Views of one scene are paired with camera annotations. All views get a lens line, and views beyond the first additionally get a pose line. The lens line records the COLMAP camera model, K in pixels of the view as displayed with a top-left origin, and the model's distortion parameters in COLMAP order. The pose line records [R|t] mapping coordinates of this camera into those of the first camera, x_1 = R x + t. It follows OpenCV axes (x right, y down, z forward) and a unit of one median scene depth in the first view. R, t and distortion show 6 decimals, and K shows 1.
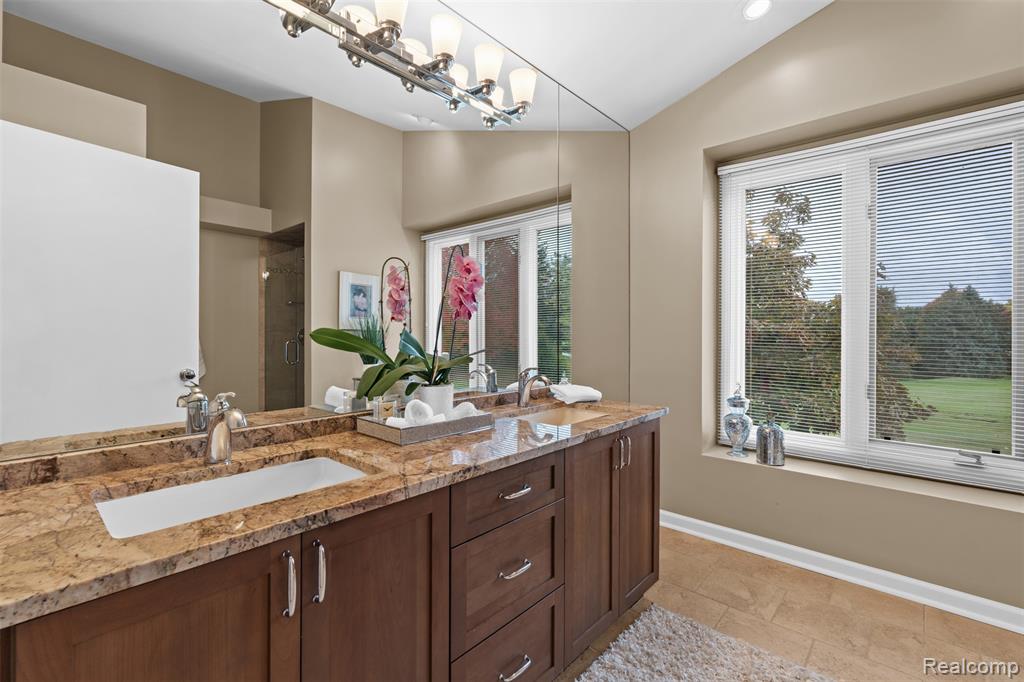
lens RADIAL K [[454.4, 0, 512.0], [0, 454.4, 341.0], [0, 0, 1]] dist [-0.002296, -0.000532]
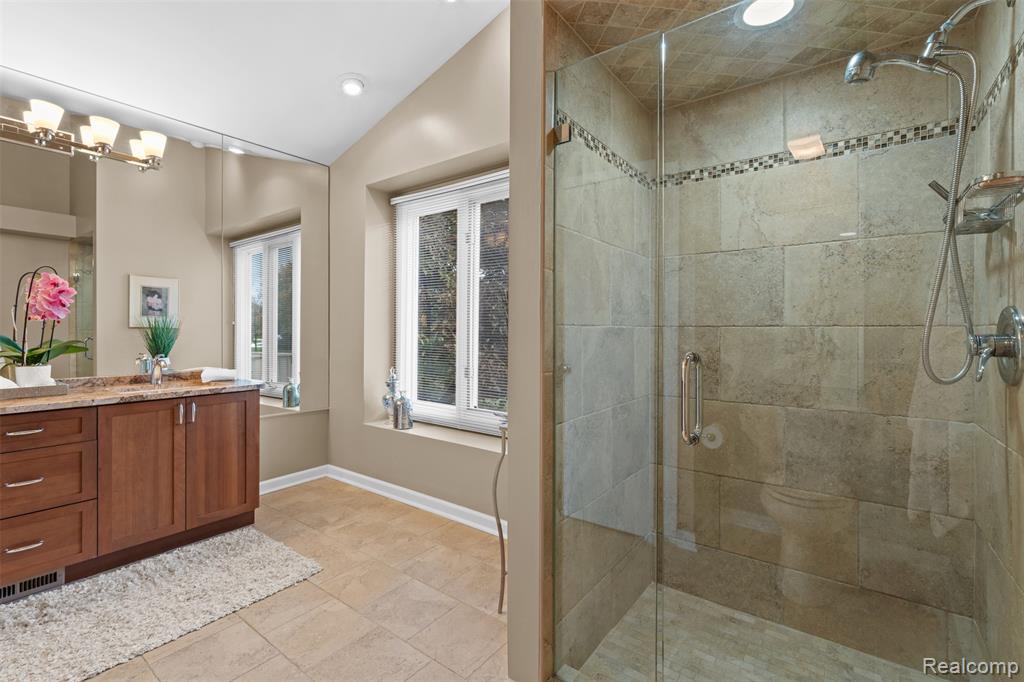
lens RADIAL K [[459.1, 0, 512.0], [0, 459.1, 341.0], [0, 0, 1]] dist [0.016392, -0.000081]
pose [[0.996723, -0.004109, 0.080789, 0.788436], [0.003858, 0.999987, 0.003265, 0.014433], [-0.080801, -0.002943, 0.996726, -0.359686]]
